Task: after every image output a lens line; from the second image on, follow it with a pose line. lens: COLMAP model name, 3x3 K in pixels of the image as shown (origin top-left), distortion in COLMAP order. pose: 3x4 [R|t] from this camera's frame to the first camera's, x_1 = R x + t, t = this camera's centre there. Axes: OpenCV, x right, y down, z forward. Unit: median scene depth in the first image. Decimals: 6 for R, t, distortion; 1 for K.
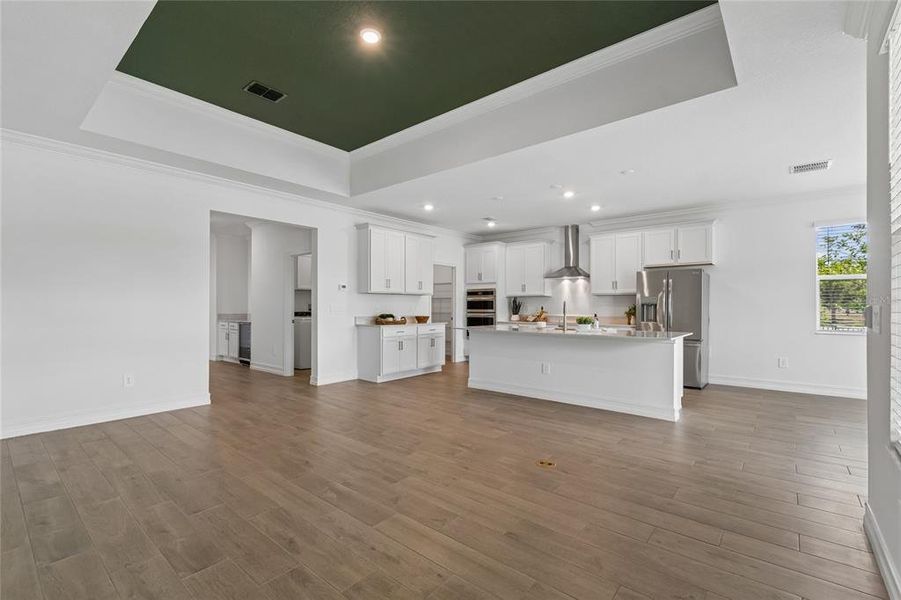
lens RADIAL K [[399.2, 0, 455.1], [0, 399.2, 303.0], [0, 0, 1]] dist [0.001273, -0.000273]
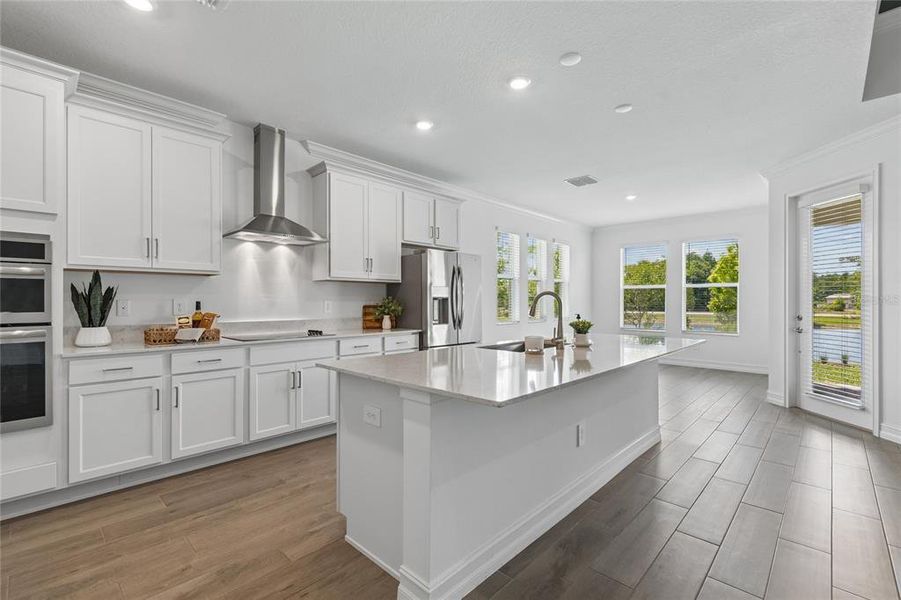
lens RADIAL K [[399.2, 0, 455.1], [0, 399.2, 303.0], [0, 0, 1]] dist [0.001273, -0.000273]
pose [[0.055530, -0.006904, 0.998433, -0.178182], [-0.011254, 0.999908, 0.007540, 0.005240], [-0.998394, -0.011655, 0.055448, 0.801336]]
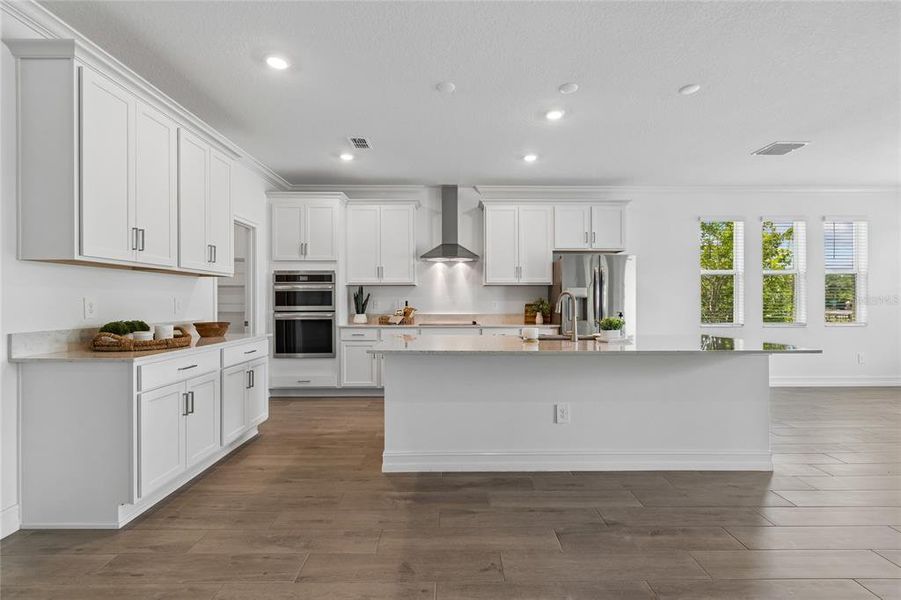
lens RADIAL K [[399.2, 0, 455.1], [0, 399.2, 303.0], [0, 0, 1]] dist [0.001273, -0.000273]
pose [[0.759070, -0.005632, 0.650984, -0.171526], [-0.003620, 0.999911, 0.012873, 0.003876], [-0.650999, -0.012128, 0.758982, 0.485767]]
